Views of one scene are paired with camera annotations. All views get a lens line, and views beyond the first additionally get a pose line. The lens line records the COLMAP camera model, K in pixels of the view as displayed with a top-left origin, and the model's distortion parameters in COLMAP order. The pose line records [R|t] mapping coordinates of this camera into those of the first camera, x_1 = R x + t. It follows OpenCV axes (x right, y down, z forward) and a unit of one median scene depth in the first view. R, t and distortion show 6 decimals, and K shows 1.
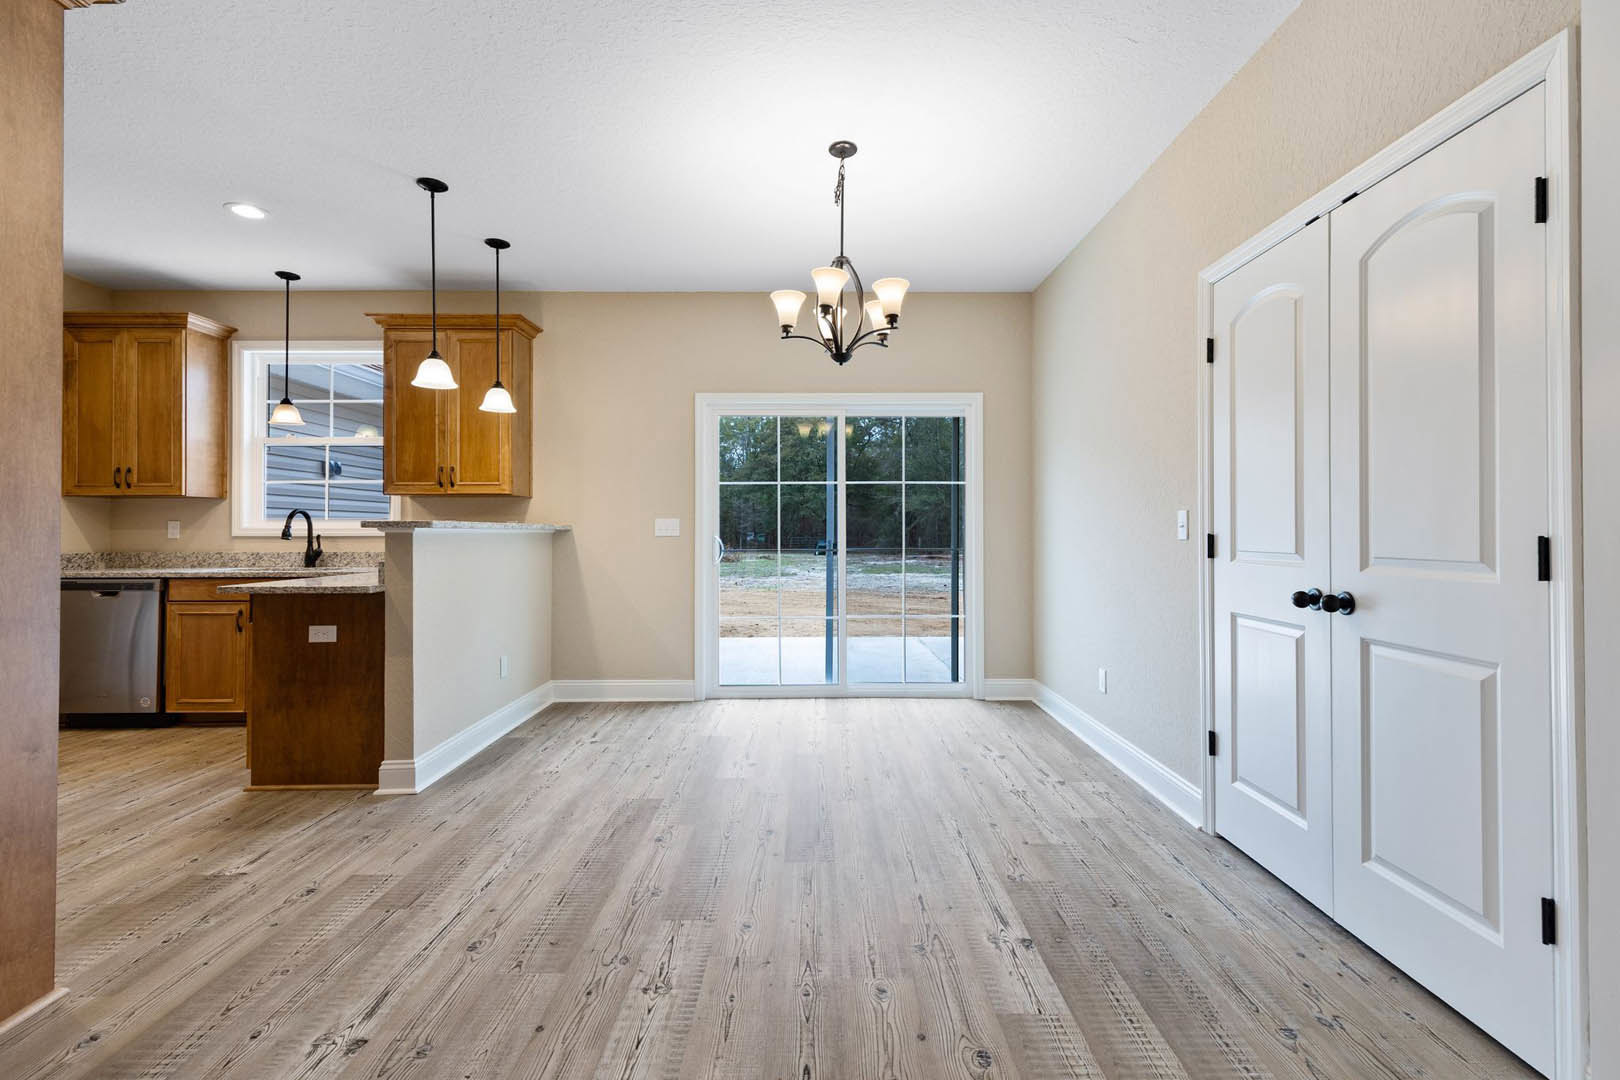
lens RADIAL K [[733.7, 0, 820.0], [0, 733.7, 523.5], [0, 0, 1]] dist [0.009728, -0.000648]
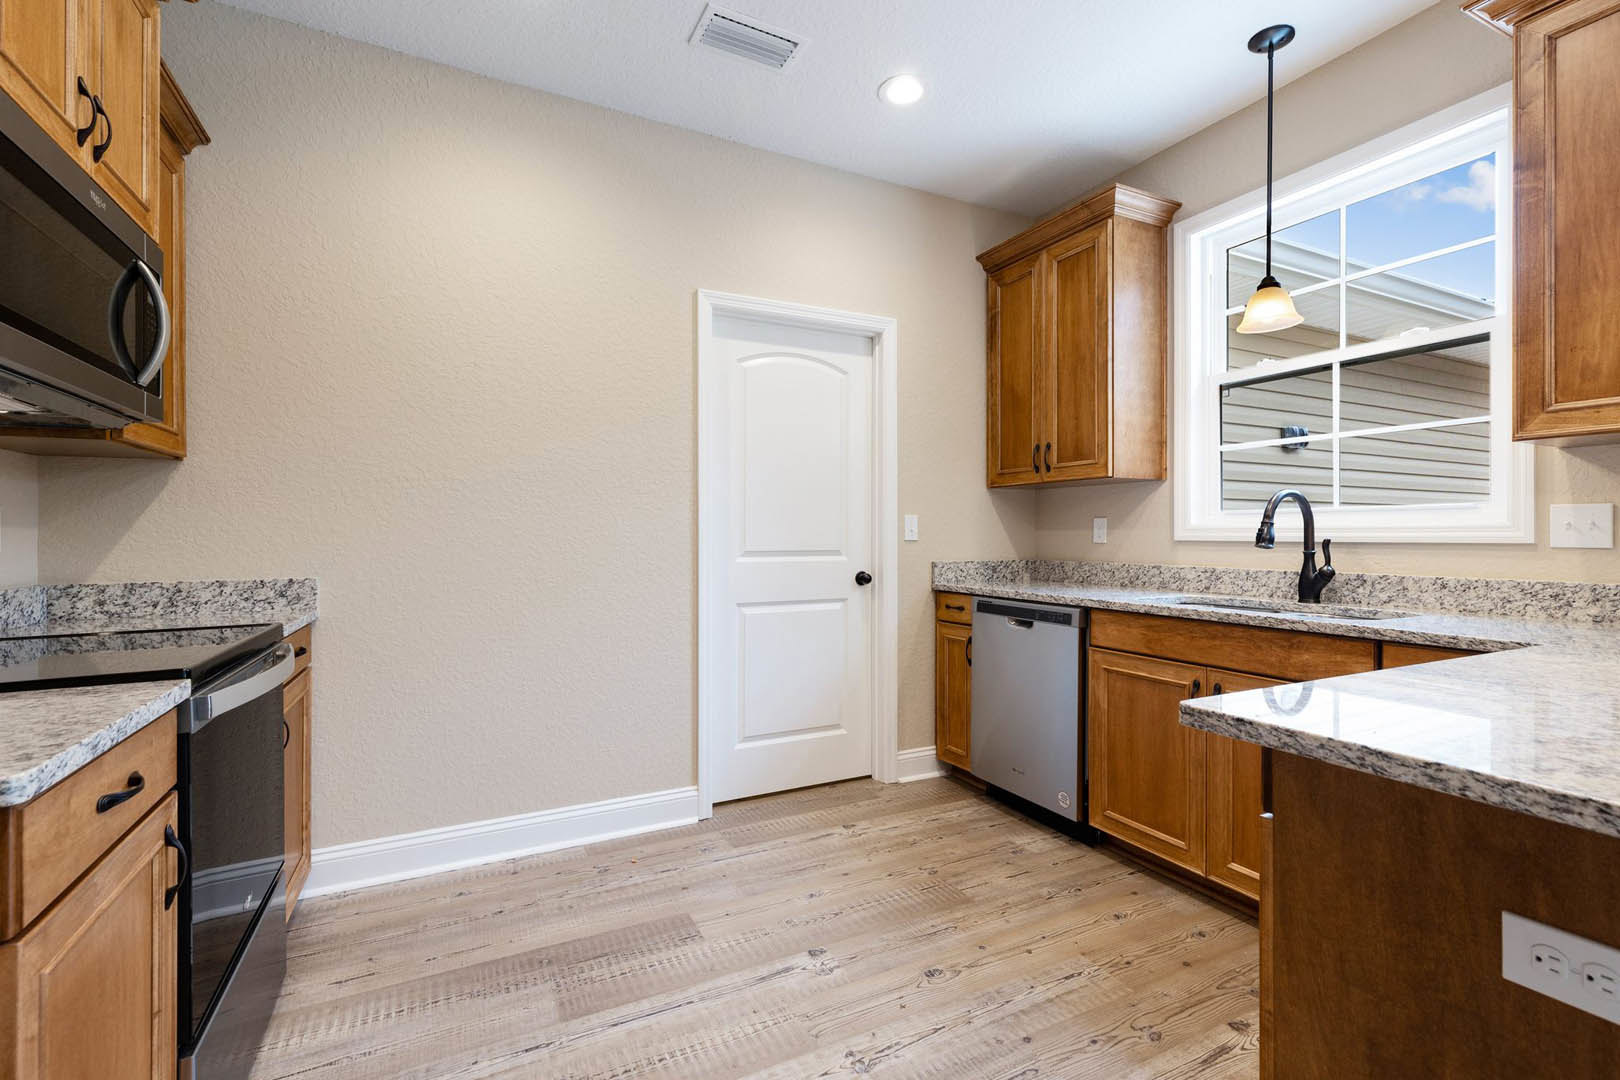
lens RADIAL K [[733.7, 0, 816.4], [0, 733.7, 535.3], [0, 0, 1]] dist [0.009728, -0.000648]
pose [[0.450785, 0.001803, -0.892631, -0.402746], [0.009170, 0.999936, 0.006650, 0.006520], [0.892585, -0.011183, 0.450740, 0.479154]]
